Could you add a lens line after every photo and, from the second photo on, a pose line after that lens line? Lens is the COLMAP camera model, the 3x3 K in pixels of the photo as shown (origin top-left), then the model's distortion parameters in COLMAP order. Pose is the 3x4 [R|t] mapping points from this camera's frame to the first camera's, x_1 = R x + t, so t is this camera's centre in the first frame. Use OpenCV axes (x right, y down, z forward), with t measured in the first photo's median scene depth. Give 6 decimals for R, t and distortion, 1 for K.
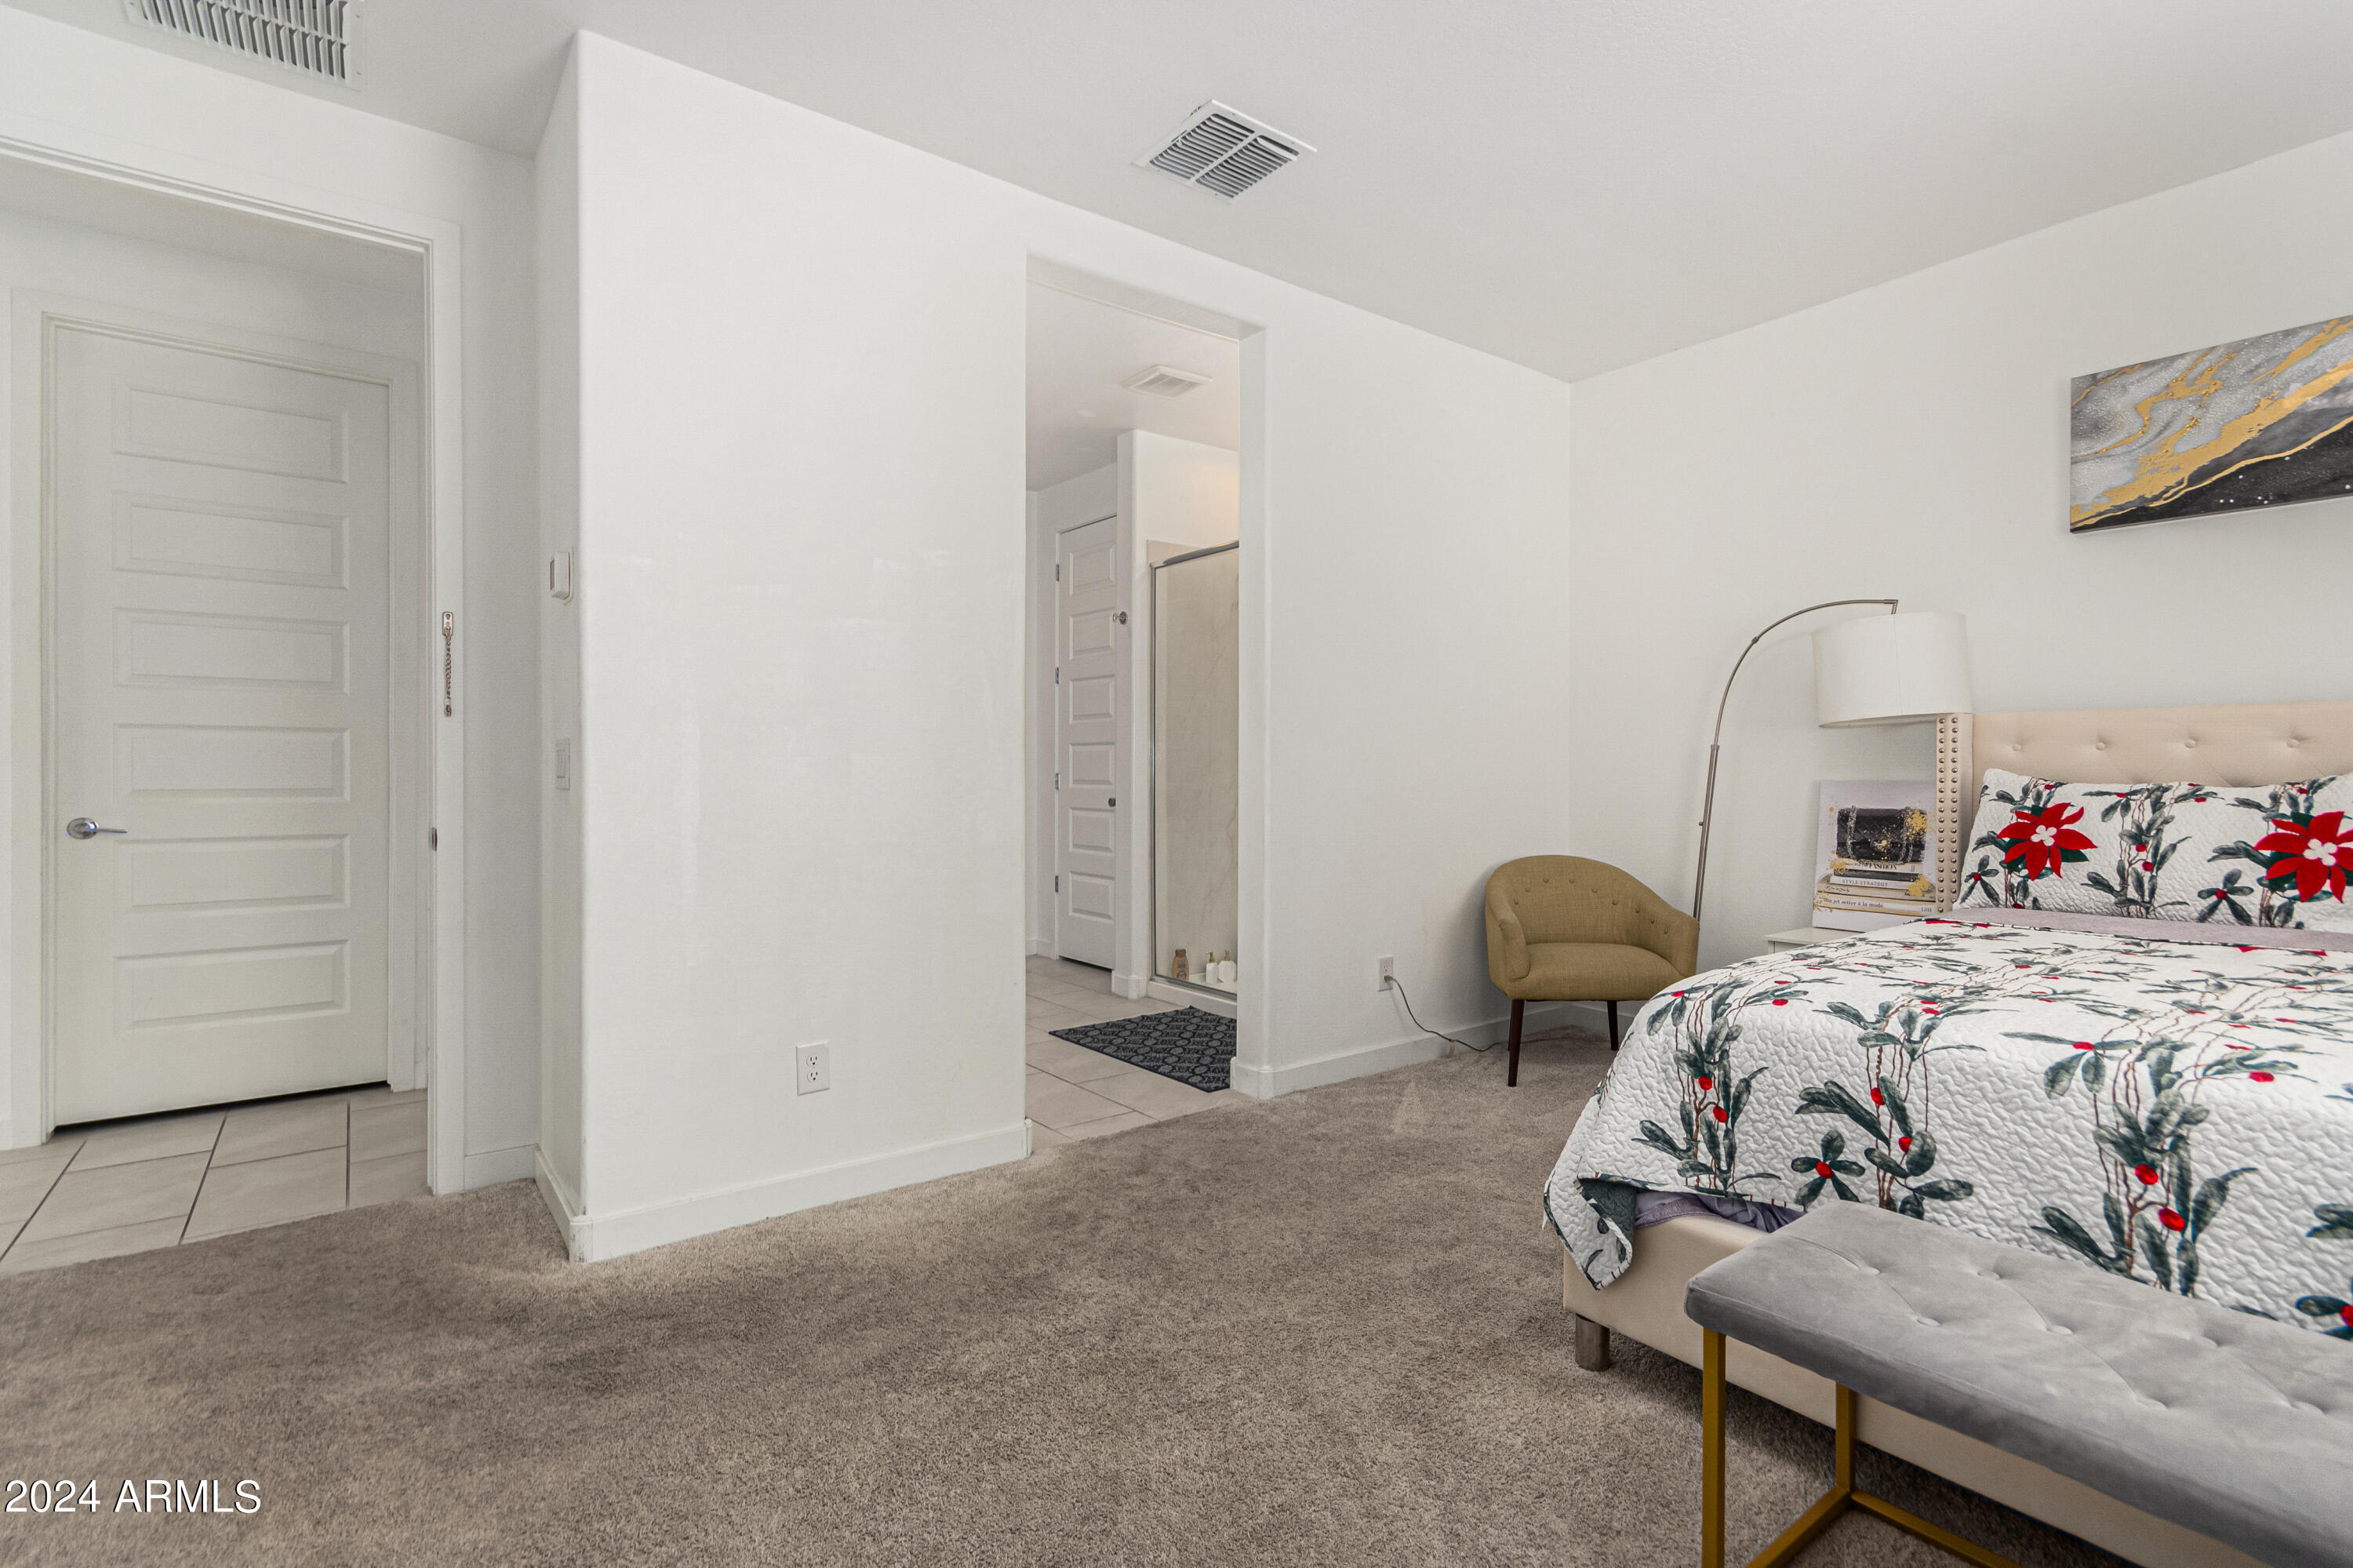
lens RADIAL K [[1090.3, 0, 1188.4], [0, 1090.3, 774.6], [0, 0, 1]] dist [0.011685, -0.000908]
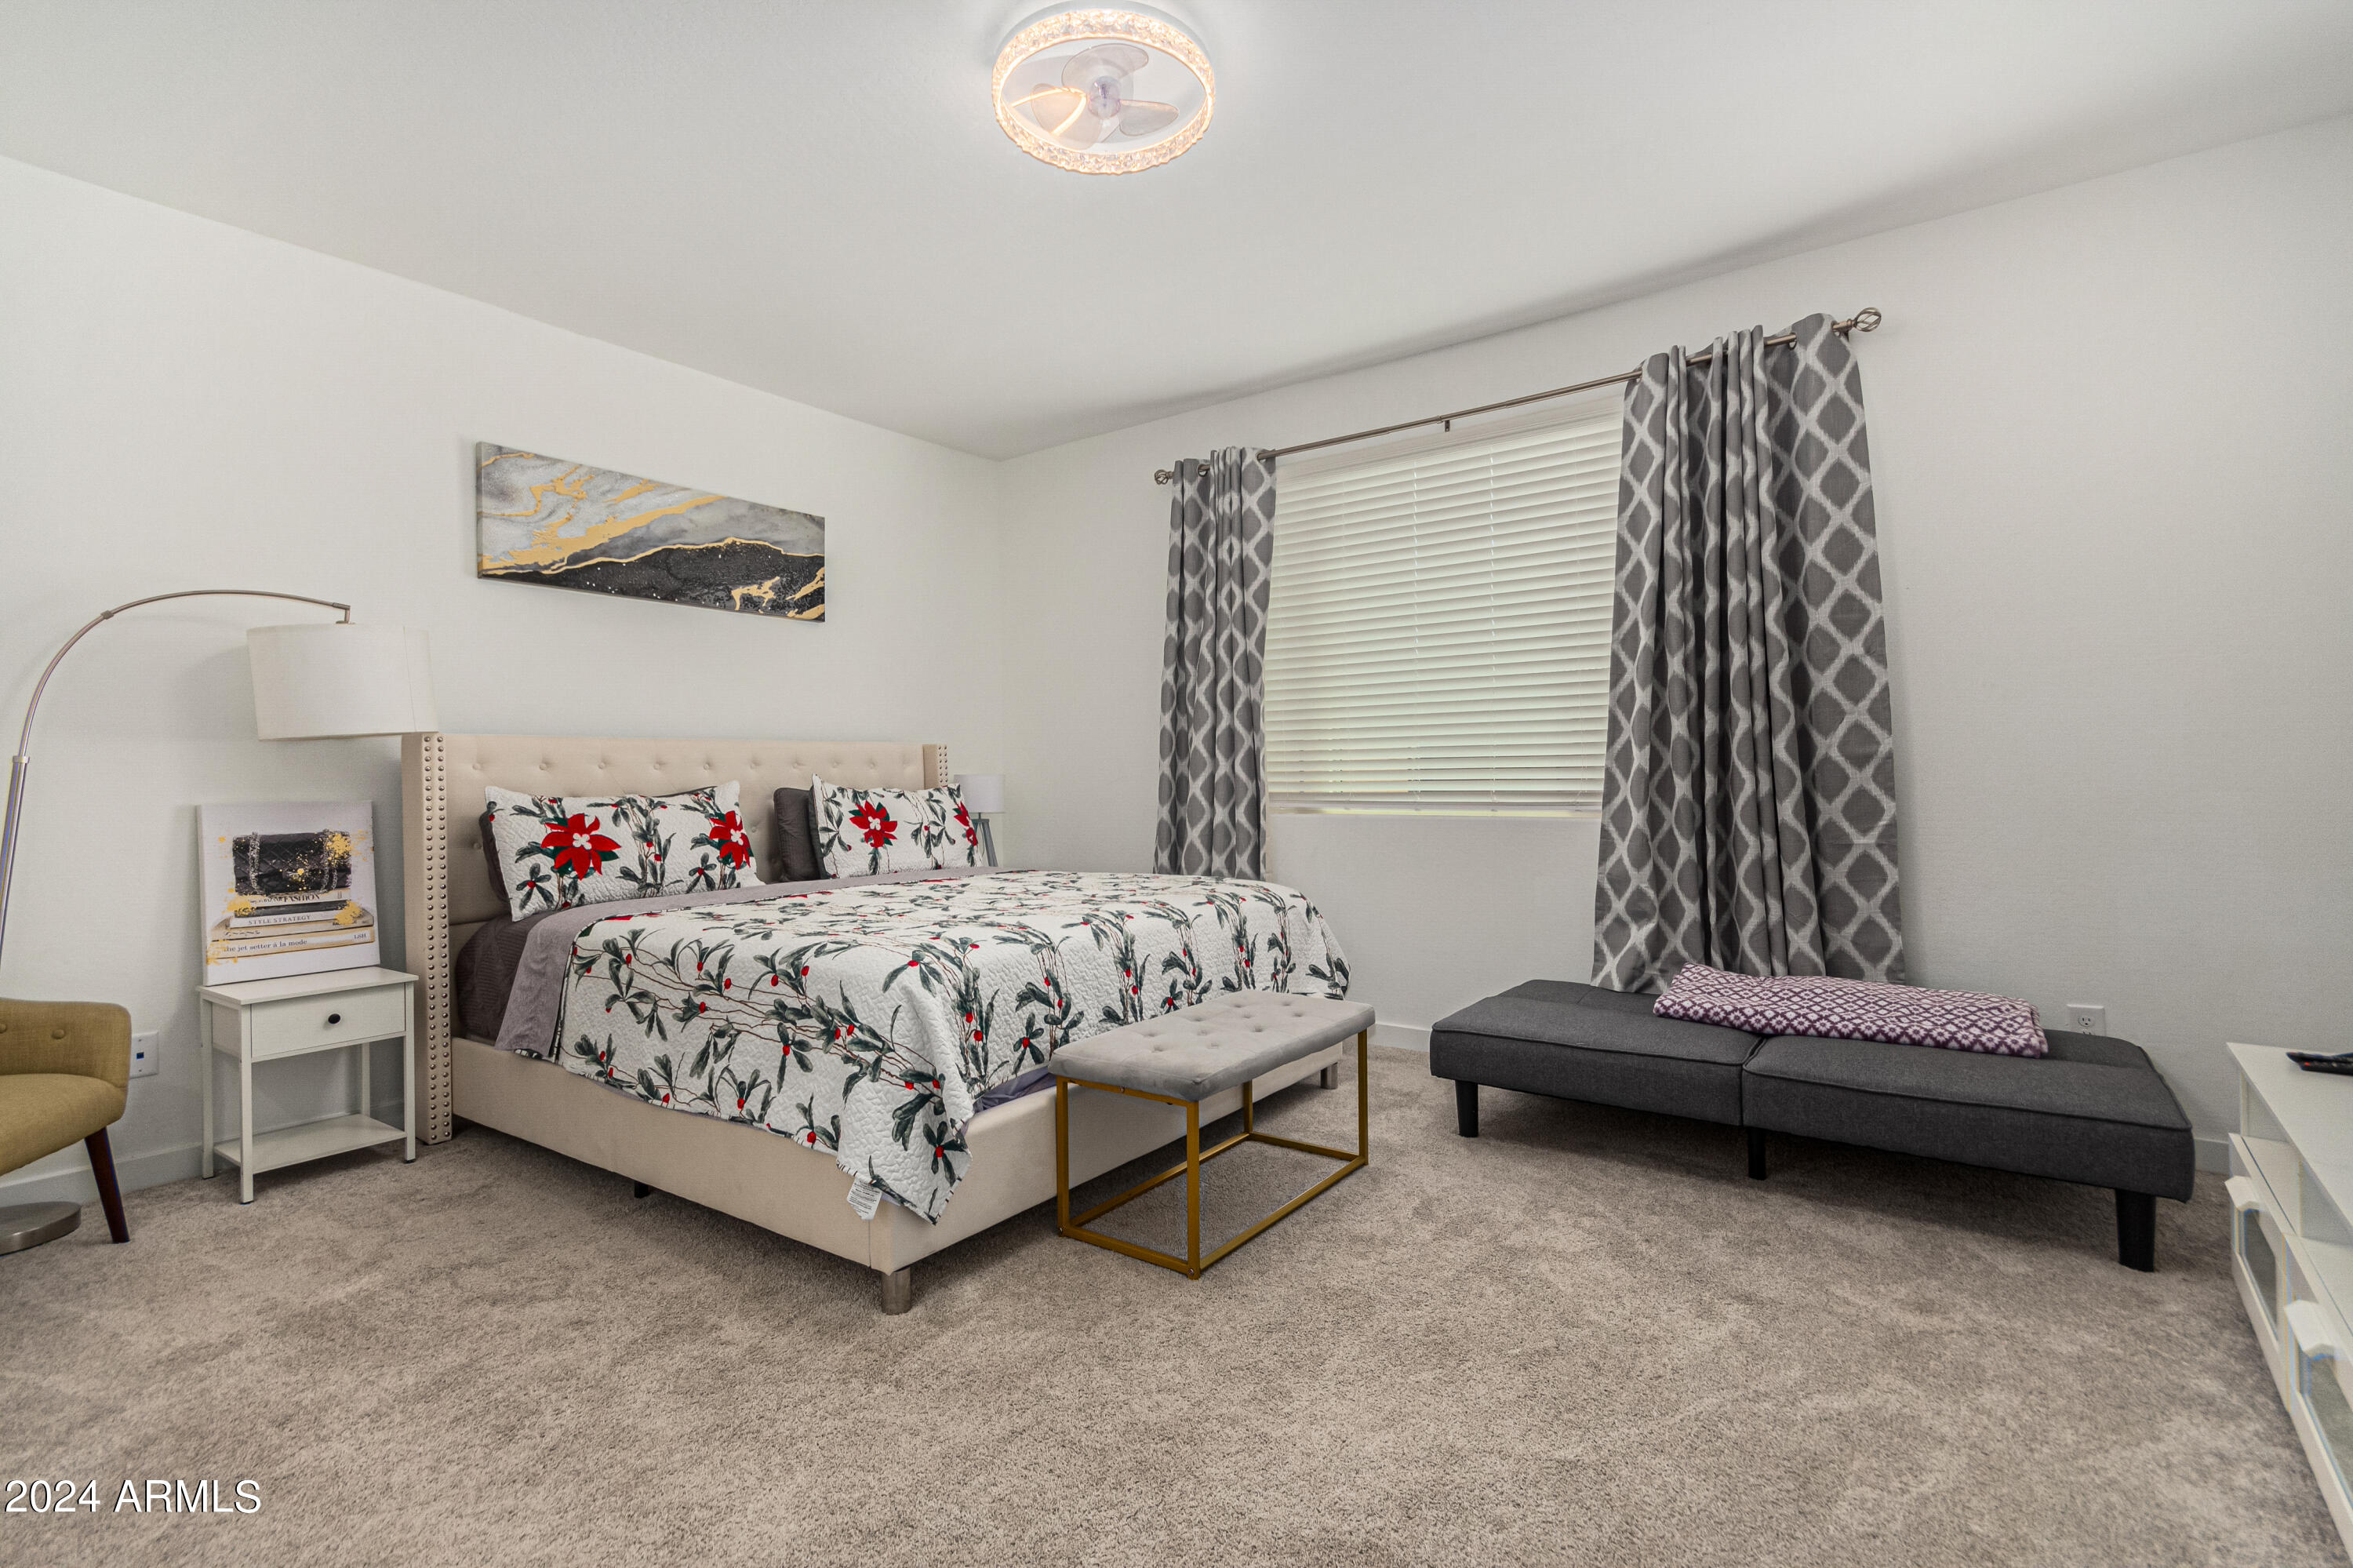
lens RADIAL K [[1090.3, 0, 1195.2], [0, 1090.3, 785.1], [0, 0, 1]] dist [0.011685, -0.000908]
pose [[-0.291364, -0.001644, 0.956611, -0.554420], [0.017543, 0.999821, 0.007062, -0.002154], [-0.956451, 0.018839, -0.291283, 0.714486]]
